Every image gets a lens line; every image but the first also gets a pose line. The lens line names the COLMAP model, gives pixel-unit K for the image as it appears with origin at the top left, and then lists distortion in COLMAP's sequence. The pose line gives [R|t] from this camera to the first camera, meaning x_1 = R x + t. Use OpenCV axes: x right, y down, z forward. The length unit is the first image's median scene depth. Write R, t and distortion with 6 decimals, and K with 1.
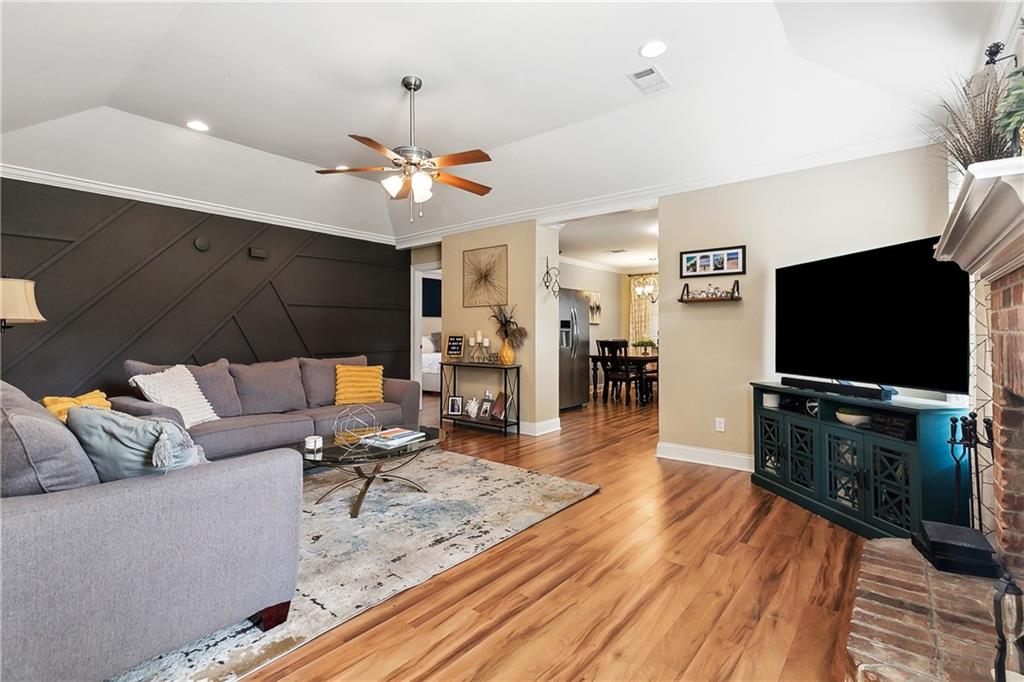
lens RADIAL K [[472.6, 0, 512.0], [0, 472.6, 336.5], [0, 0, 1]] dist [0.006910, -0.001556]
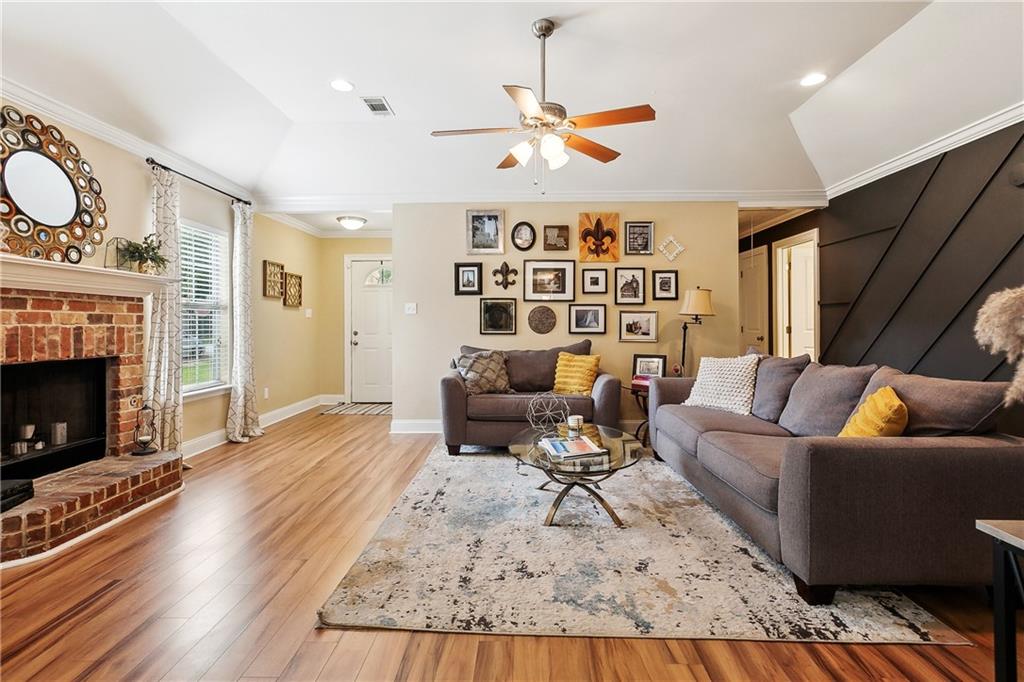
lens RADIAL K [[472.6, 0, 507.1], [0, 472.6, 319.4], [0, 0, 1]] dist [0.006910, -0.001556]
pose [[-0.793823, -0.000377, -0.608149, 0.378302], [0.000227, 1.000000, -0.000916, -0.013878], [0.608149, -0.000865, -0.793823, 1.727606]]
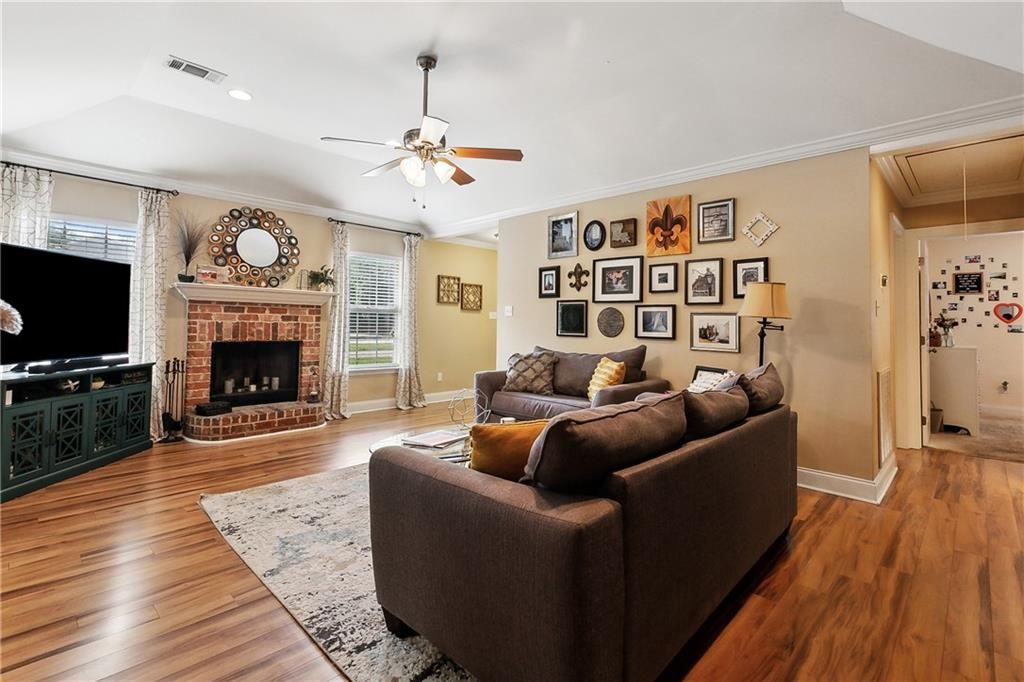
lens RADIAL K [[472.6, 0, 512.1], [0, 472.6, 307.1], [0, 0, 1]] dist [0.006910, -0.001556]
pose [[-0.996357, -0.007972, 0.084911, -0.504590], [-0.010535, 0.999501, -0.029772, -0.014350], [-0.084632, -0.030558, -0.995944, 2.044155]]
